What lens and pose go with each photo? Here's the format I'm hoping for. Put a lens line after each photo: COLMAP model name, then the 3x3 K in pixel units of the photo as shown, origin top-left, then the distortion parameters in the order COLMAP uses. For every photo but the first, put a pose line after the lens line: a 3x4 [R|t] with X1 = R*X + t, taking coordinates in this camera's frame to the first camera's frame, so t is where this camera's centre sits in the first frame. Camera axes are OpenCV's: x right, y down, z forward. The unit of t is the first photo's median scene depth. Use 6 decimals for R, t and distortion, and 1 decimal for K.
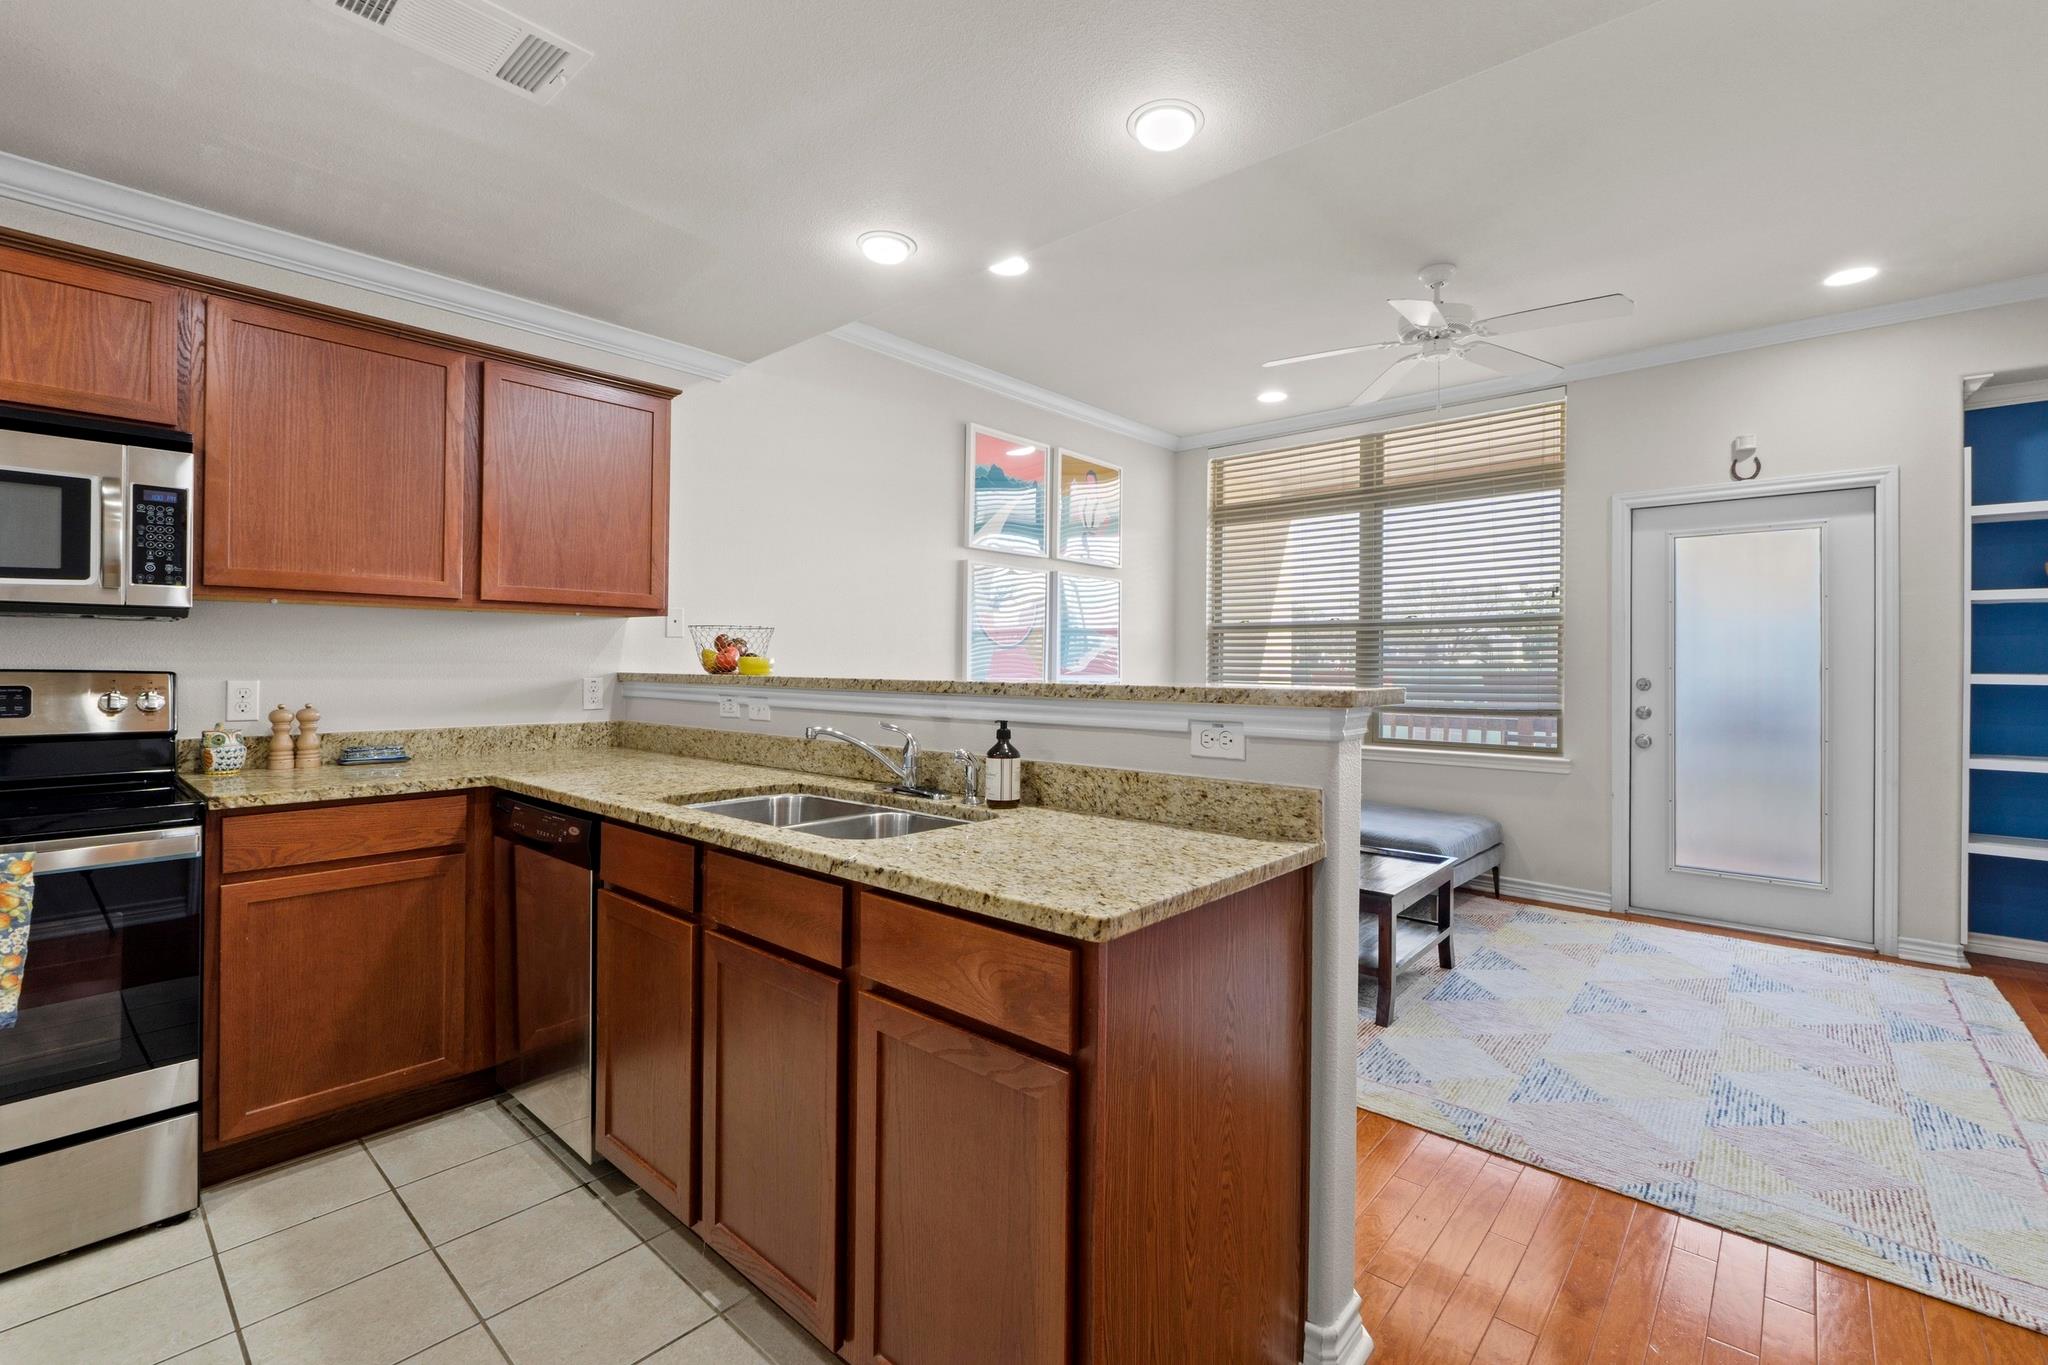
lens RADIAL K [[883.7, 0, 1029.5], [0, 883.7, 659.2], [0, 0, 1]] dist [-0.003710, 0.000326]
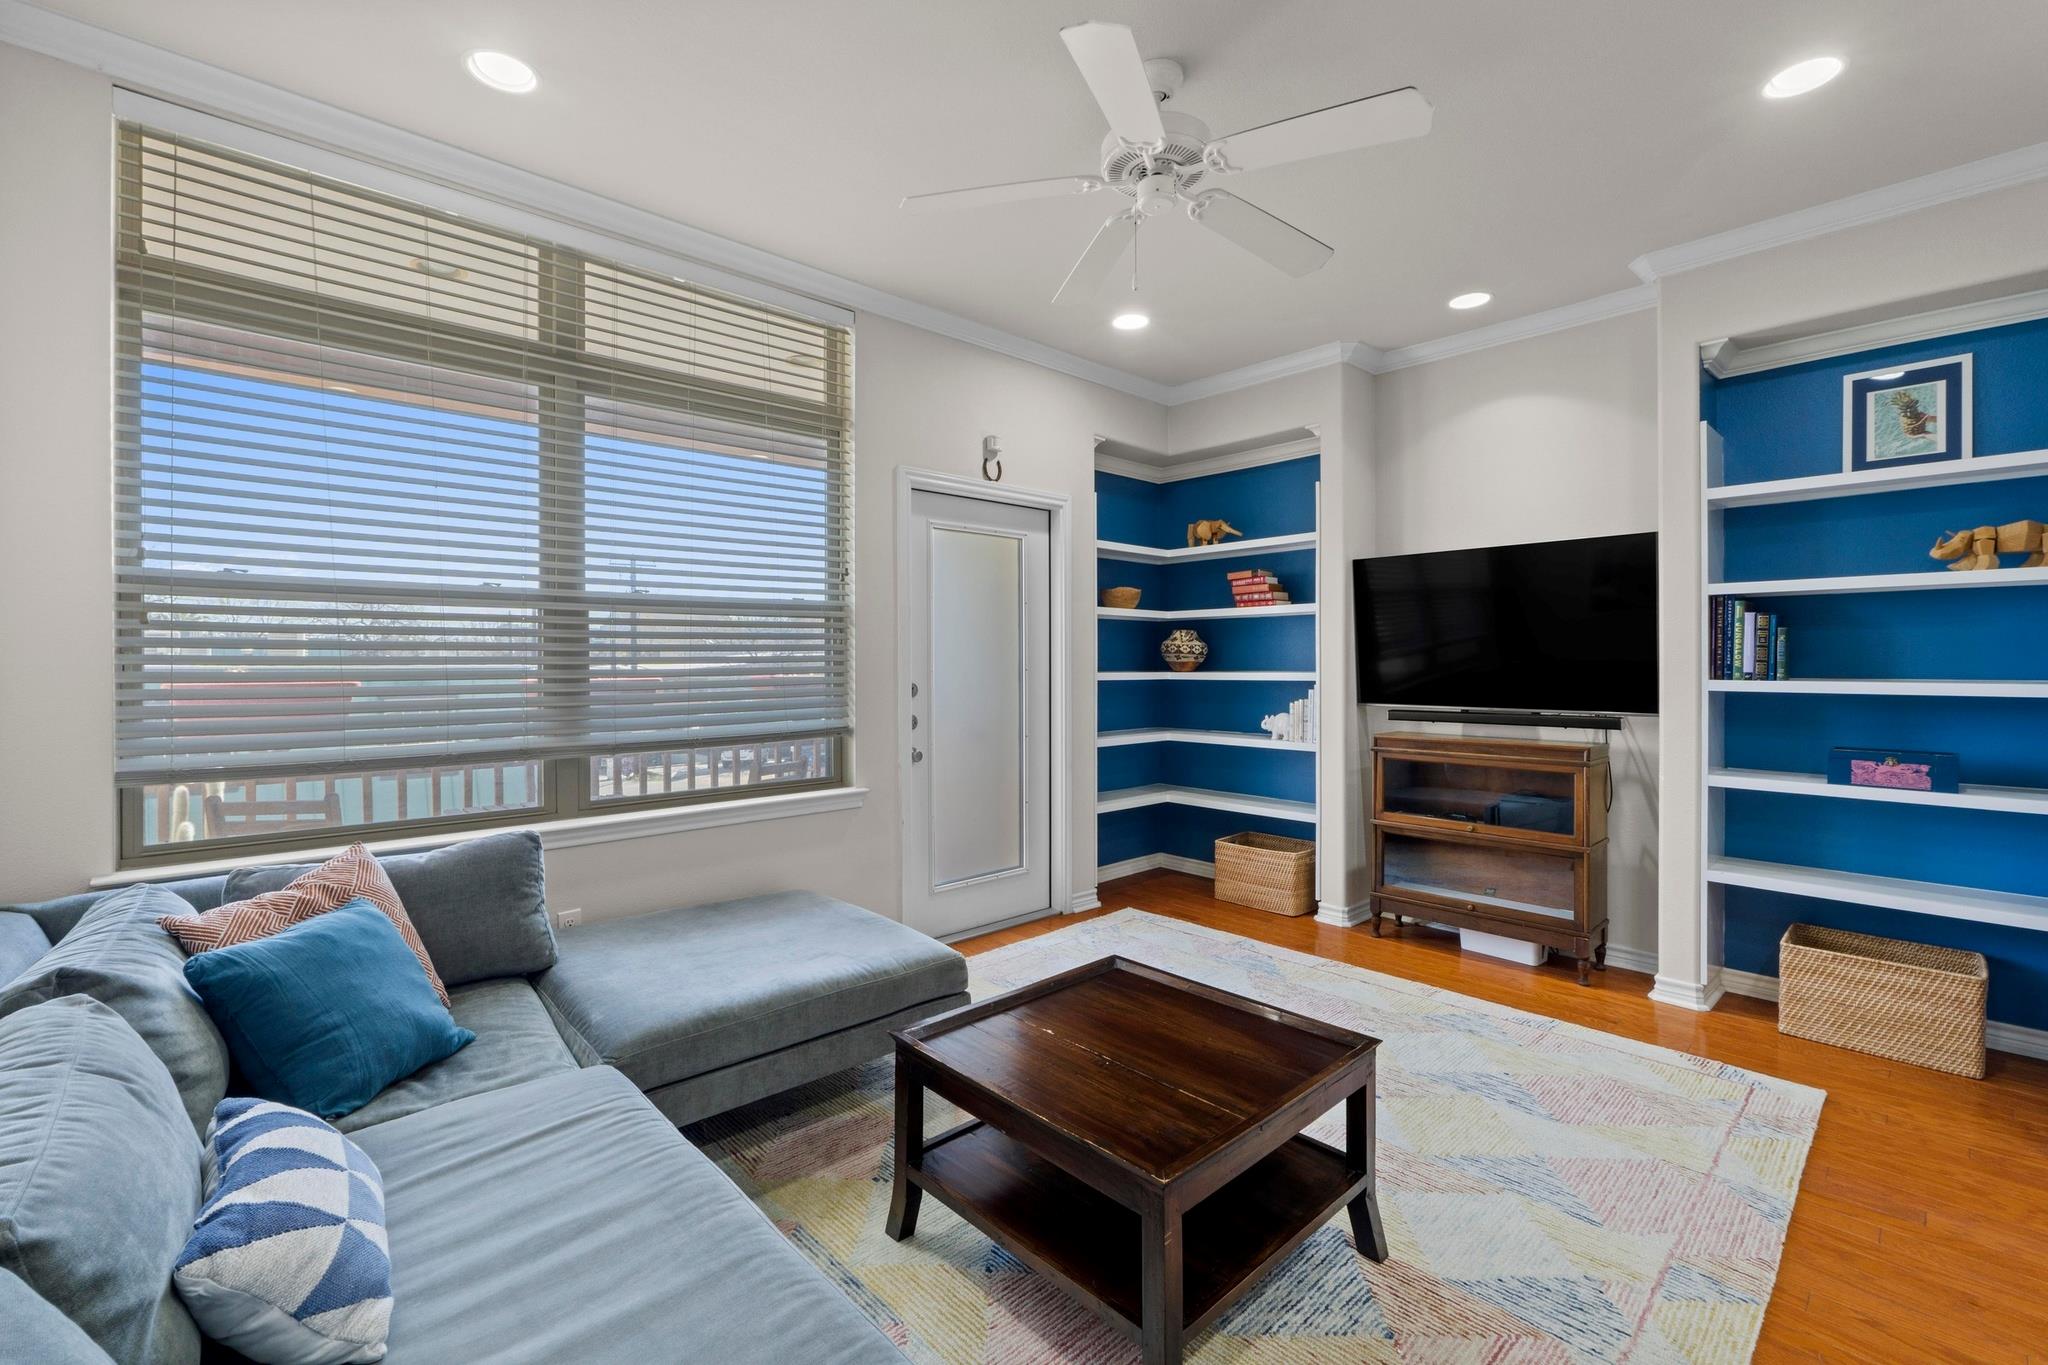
lens RADIAL K [[870.8, 0, 1017.8], [0, 870.8, 673.5], [0, 0, 1]] dist [-0.012439, -0.000126]
pose [[0.110462, -0.017951, 0.993718, -0.183439], [-0.002452, 0.999829, 0.018334, -0.005071], [-0.993877, -0.004462, 0.110399, 0.971336]]
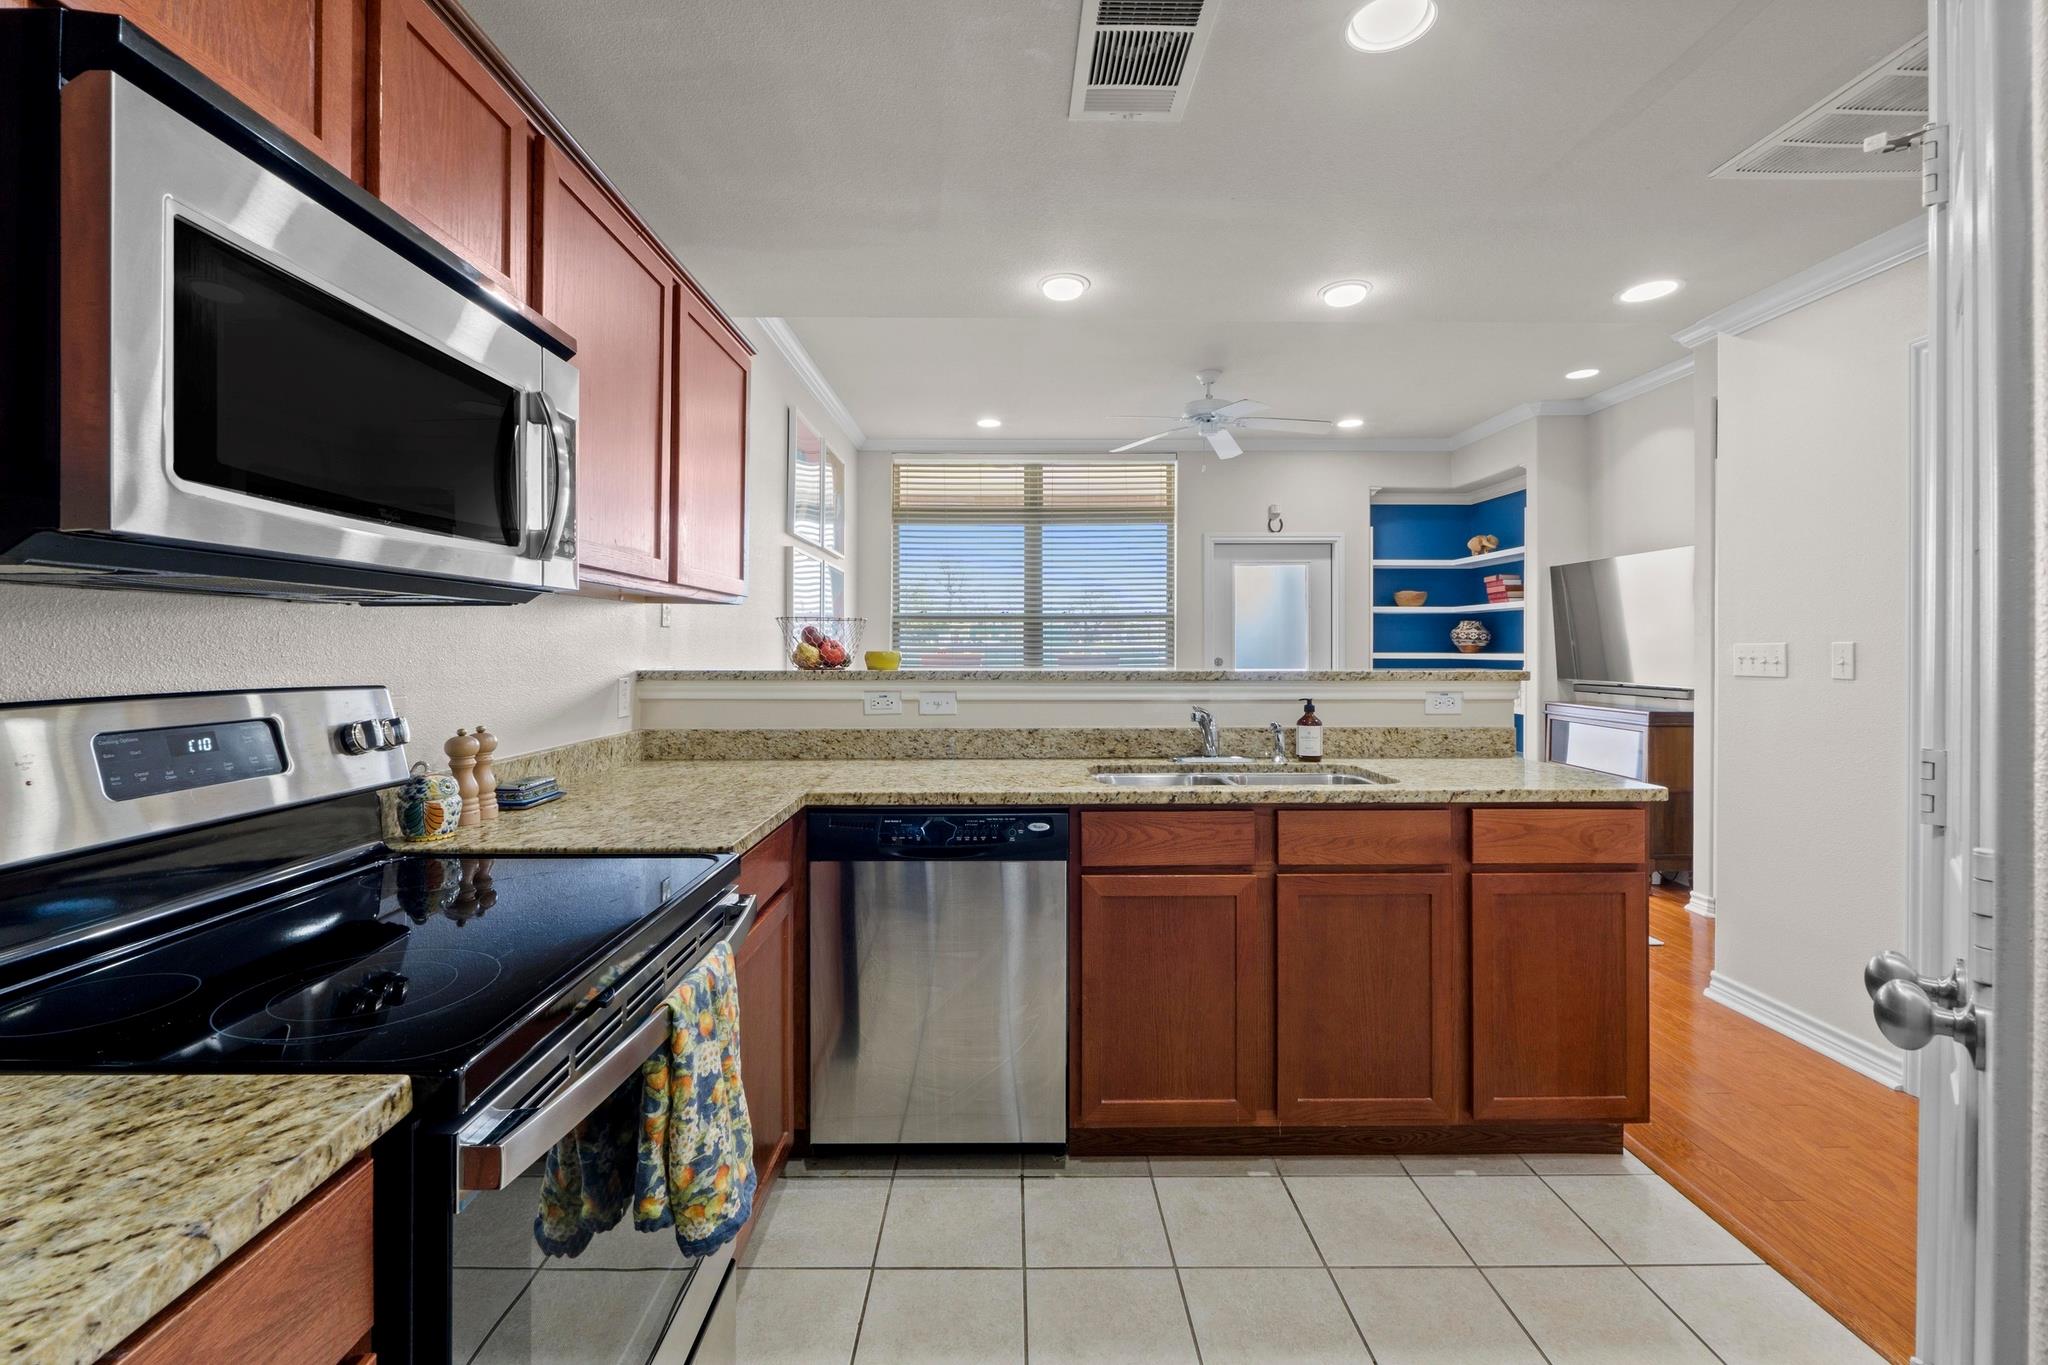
lens RADIAL K [[877.3, 0, 1009.9], [0, 877.3, 646.2], [0, 0, 1]] dist [-0.001676, 0.000013]
pose [[0.751034, -0.005843, 0.660238, -0.667704], [0.000814, 0.999968, 0.007924, -0.012454], [-0.660263, -0.005414, 0.751015, 0.143459]]
